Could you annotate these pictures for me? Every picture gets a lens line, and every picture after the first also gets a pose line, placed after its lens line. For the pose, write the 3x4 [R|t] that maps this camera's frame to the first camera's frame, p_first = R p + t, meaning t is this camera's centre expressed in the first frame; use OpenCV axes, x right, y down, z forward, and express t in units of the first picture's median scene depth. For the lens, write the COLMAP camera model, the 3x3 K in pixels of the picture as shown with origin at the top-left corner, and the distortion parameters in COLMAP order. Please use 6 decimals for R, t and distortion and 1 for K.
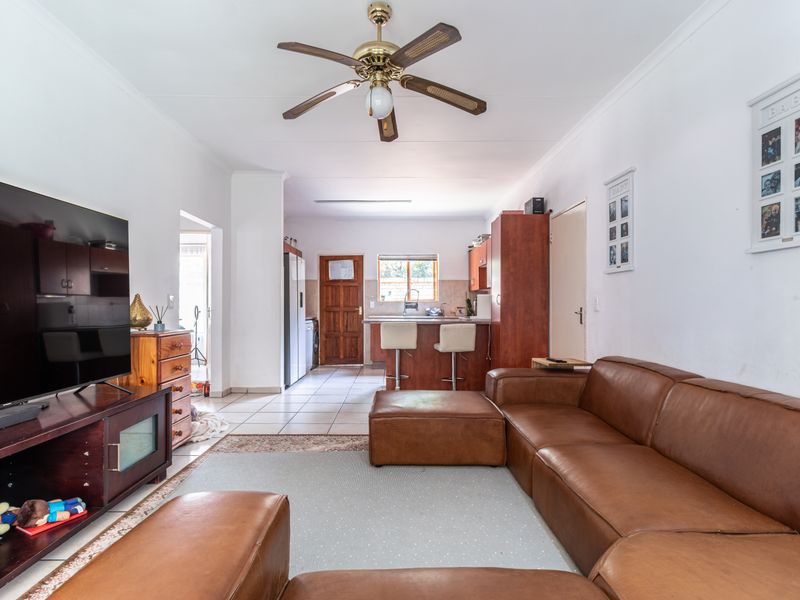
lens RADIAL K [[425.9, 0, 398.1], [0, 425.9, 311.9], [0, 0, 1]] dist [0.000616, 0.000432]
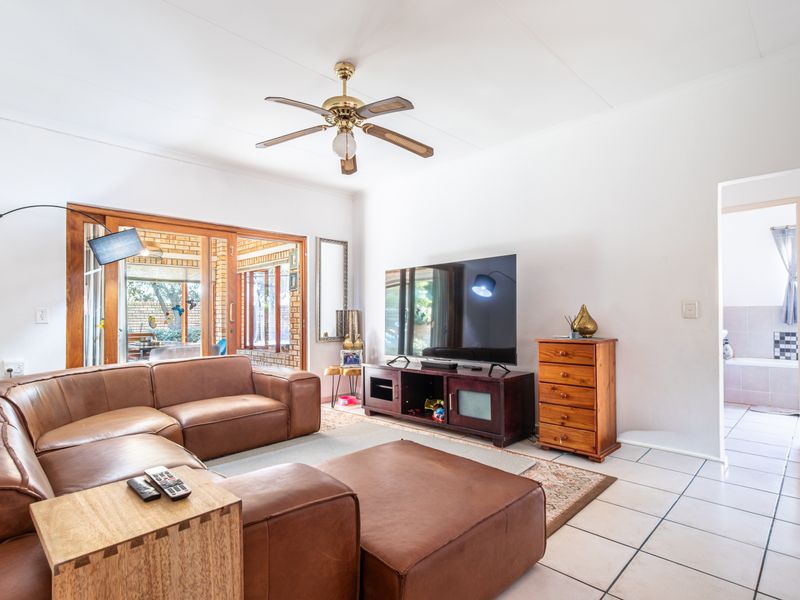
lens RADIAL K [[425.9, 0, 398.1], [0, 425.9, 311.9], [0, 0, 1]] dist [0.000616, 0.000432]
pose [[-0.708546, -0.002774, -0.705659, 0.201750], [-0.004313, 0.999991, 0.000399, -0.007452], [0.705651, 0.003326, -0.708552, 0.581564]]
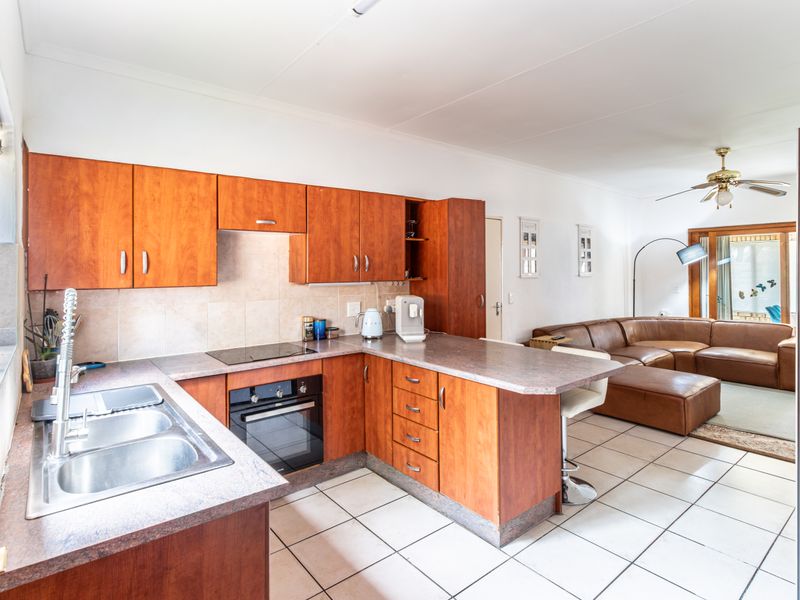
lens RADIAL K [[440.2, 0, 415.2], [0, 440.2, 261.6], [0, 0, 1]] dist [0.000143, 0.000566]
pose [[-0.638501, 0.014659, 0.769481, -0.207382], [0.017380, 0.999838, -0.004626, -0.063803], [-0.769425, 0.010420, -0.638653, 1.003627]]
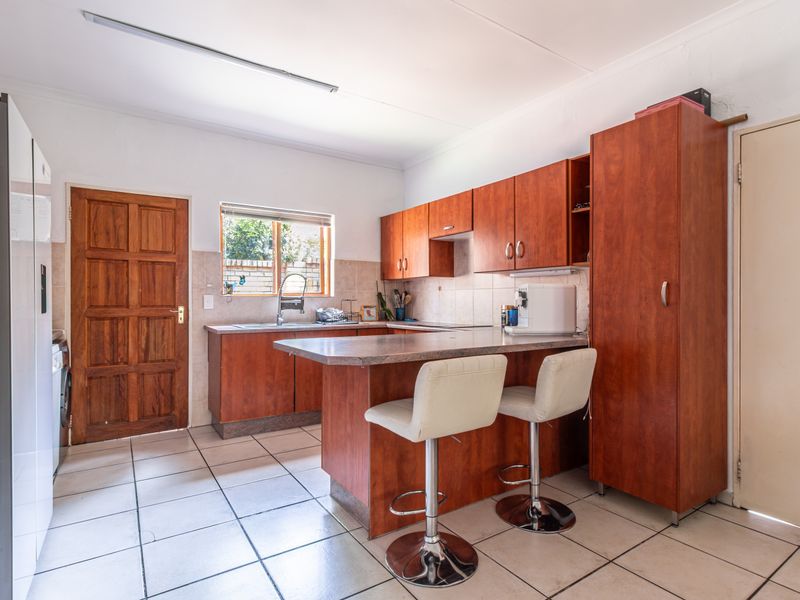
lens RADIAL K [[412.4, 0, 400.0], [0, 412.4, 300.0], [0, 0, 1]] dist [0.001688, 0.000214]
pose [[0.828199, -0.000540, 0.560434, -0.145977], [0.008254, 0.999903, -0.011233, -0.012471], [-0.560373, 0.013929, 0.828123, 0.486770]]
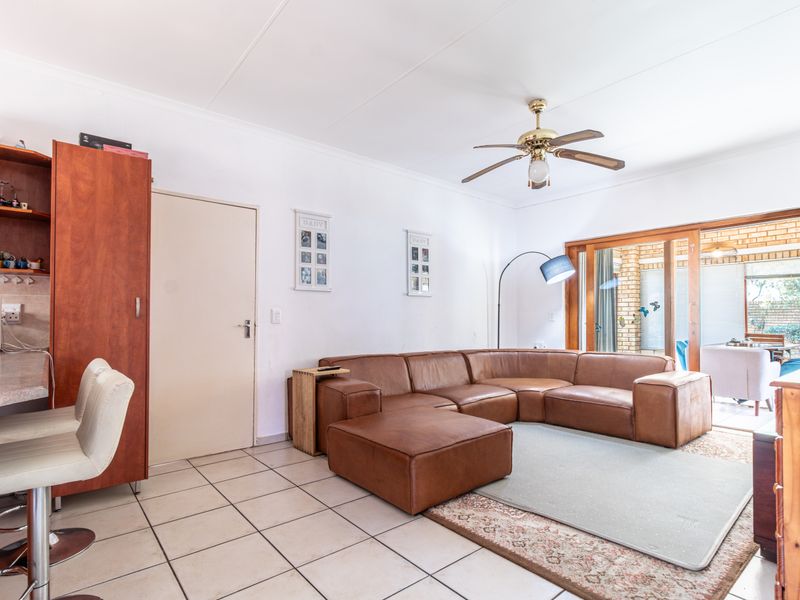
lens RADIAL K [[425.9, 0, 398.1], [0, 425.9, 311.9], [0, 0, 1]] dist [0.000616, 0.000432]
pose [[-0.628692, 0.010542, 0.777583, -0.248537], [0.013073, 0.999910, -0.002986, -0.010635], [-0.777544, 0.008288, -0.628774, 0.662500]]
